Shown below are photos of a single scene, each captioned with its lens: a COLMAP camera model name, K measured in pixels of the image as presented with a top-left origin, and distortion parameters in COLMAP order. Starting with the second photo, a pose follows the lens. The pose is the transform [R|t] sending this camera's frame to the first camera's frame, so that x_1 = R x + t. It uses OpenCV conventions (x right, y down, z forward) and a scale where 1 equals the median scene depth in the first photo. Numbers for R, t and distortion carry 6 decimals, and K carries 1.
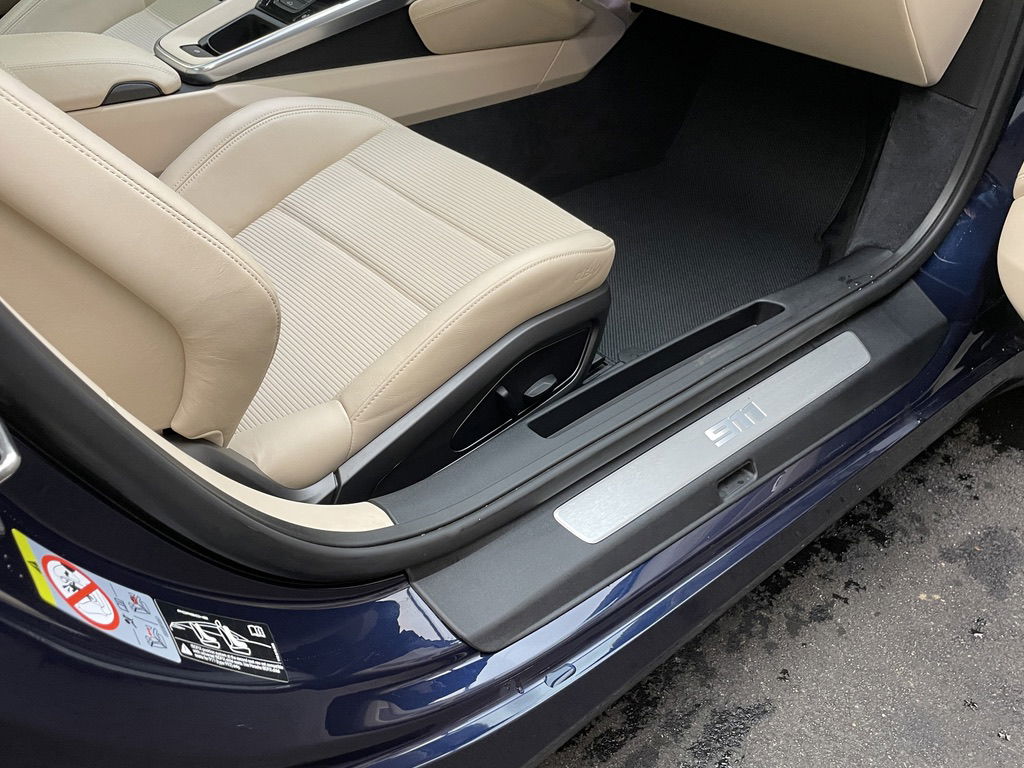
lens RADIAL K [[910.6, 0, 509.9], [0, 910.6, 388.1], [0, 0, 1]] dist [0.111609, -0.167970]
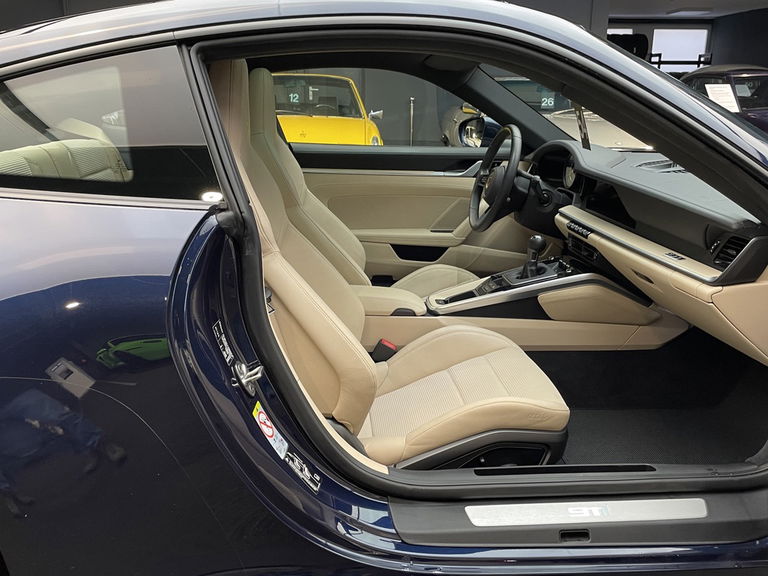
lens RADIAL K [[682.9, 0, 382.4], [0, 682.9, 291.0], [0, 0, 1]] dist [0.111609, -0.167970]
pose [[0.814648, 0.124720, -0.566386, 0.535130], [-0.332835, 0.900308, -0.280476, 0.143437], [0.474941, 0.417002, 0.774945, -0.415394]]
